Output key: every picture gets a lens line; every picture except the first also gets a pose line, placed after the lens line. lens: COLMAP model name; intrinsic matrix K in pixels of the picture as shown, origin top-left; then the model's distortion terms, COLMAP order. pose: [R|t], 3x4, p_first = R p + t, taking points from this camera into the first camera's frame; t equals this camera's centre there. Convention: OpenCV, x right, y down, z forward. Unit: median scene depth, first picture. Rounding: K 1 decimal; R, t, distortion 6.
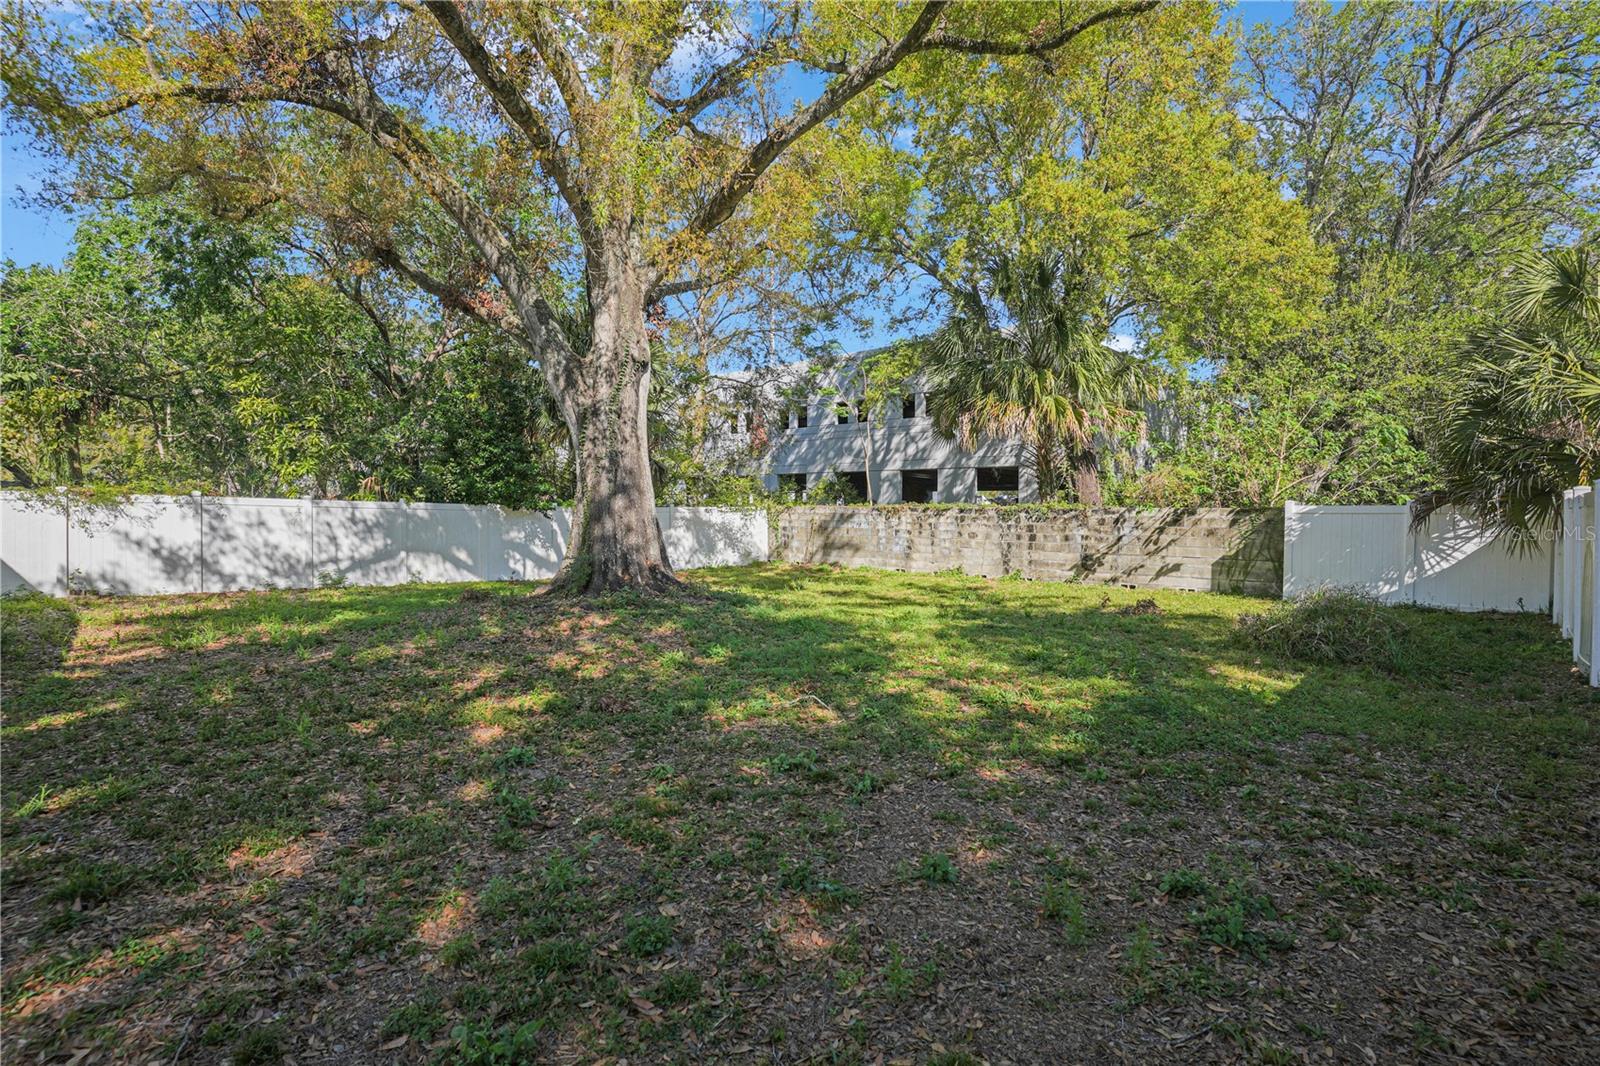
lens RADIAL K [[781.9, 0, 800.0], [0, 781.9, 533.0], [0, 0, 1]] dist [-0.084509, 0.039036]
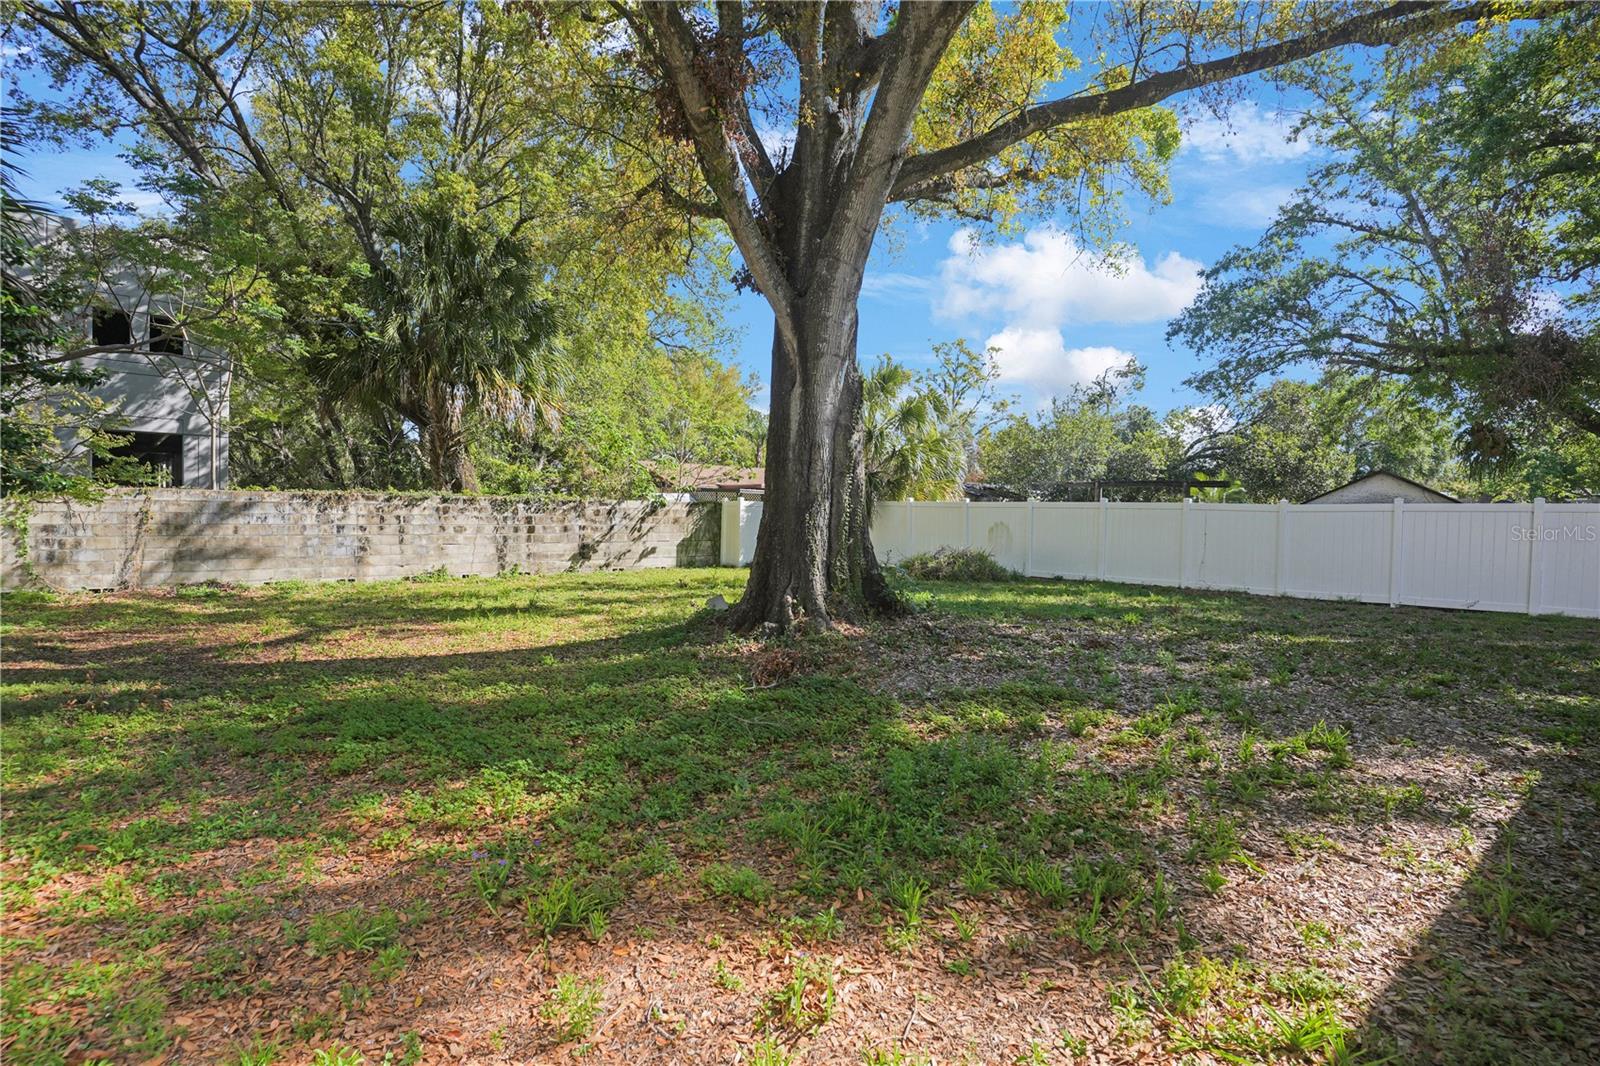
lens RADIAL K [[781.9, 0, 800.0], [0, 781.9, 533.0], [0, 0, 1]] dist [-0.084509, 0.039036]
pose [[0.072934, -0.035380, 0.996709, -0.682882], [0.010224, 0.999345, 0.034726, -0.021216], [-0.997284, 0.007657, 0.073248, 0.641853]]
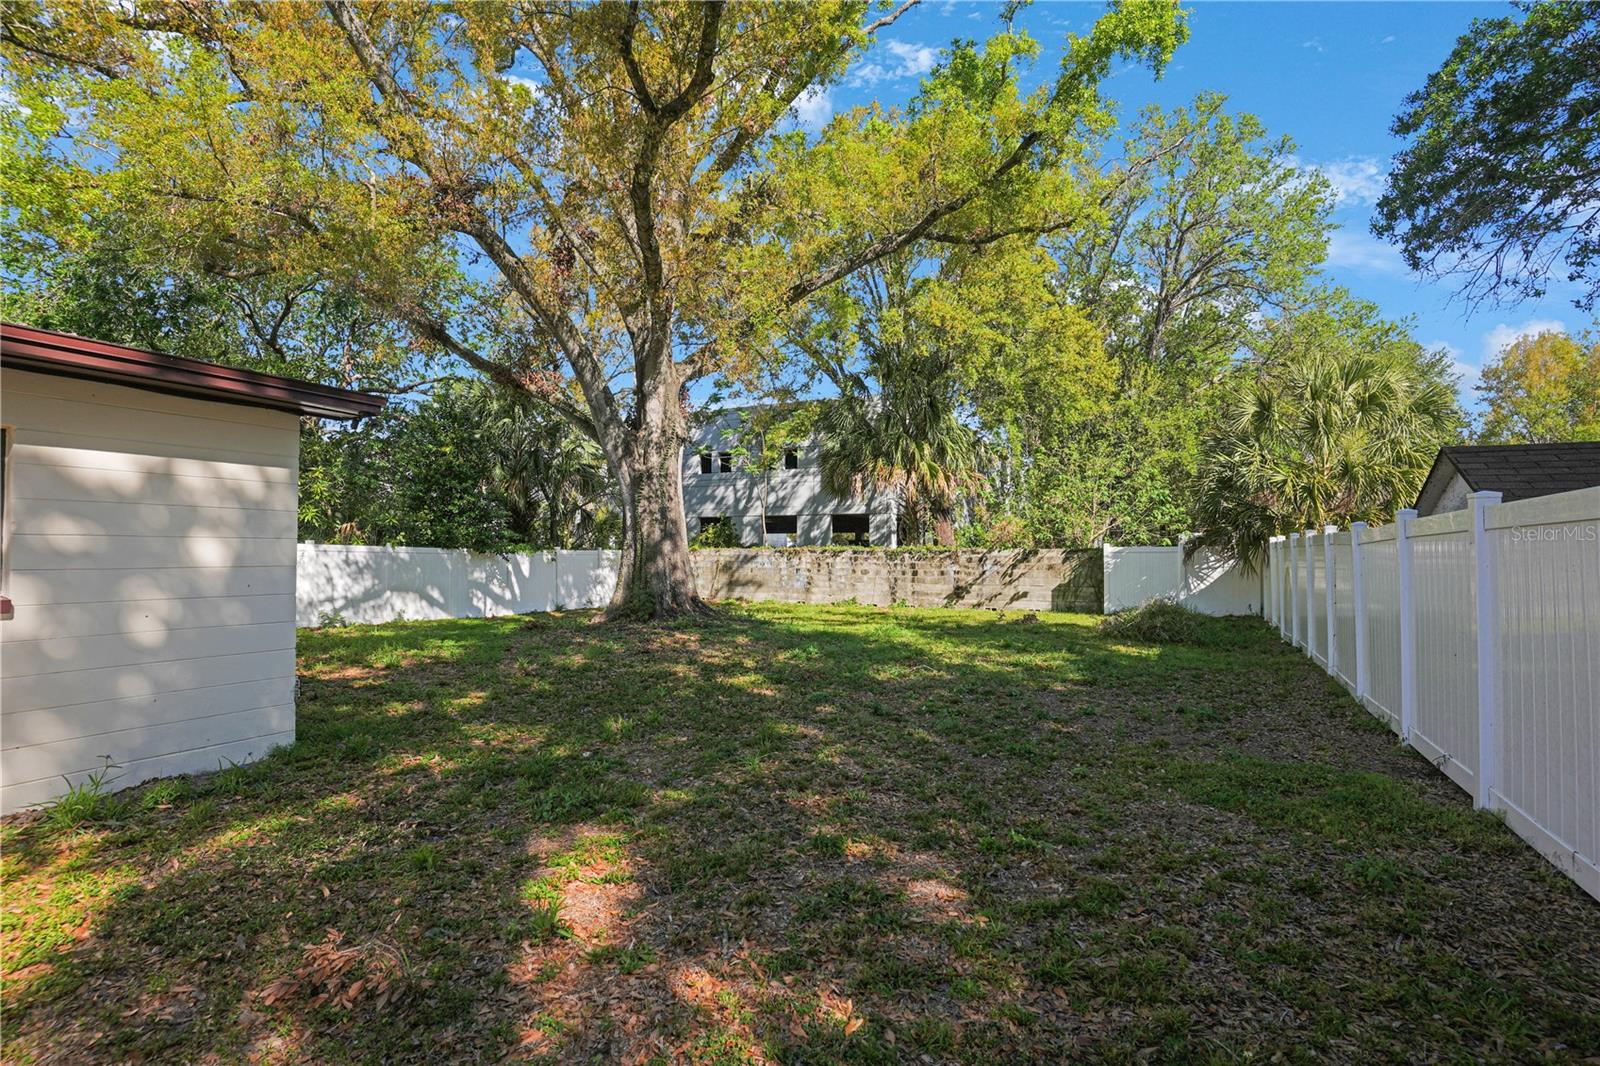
lens RADIAL K [[781.9, 0, 800.0], [0, 781.9, 533.0], [0, 0, 1]] dist [-0.084509, 0.039036]
pose [[0.963258, 0.002974, 0.268560, -0.239989], [0.011238, 0.998617, -0.051366, 0.004109], [-0.268341, 0.052497, 0.961893, -0.191646]]
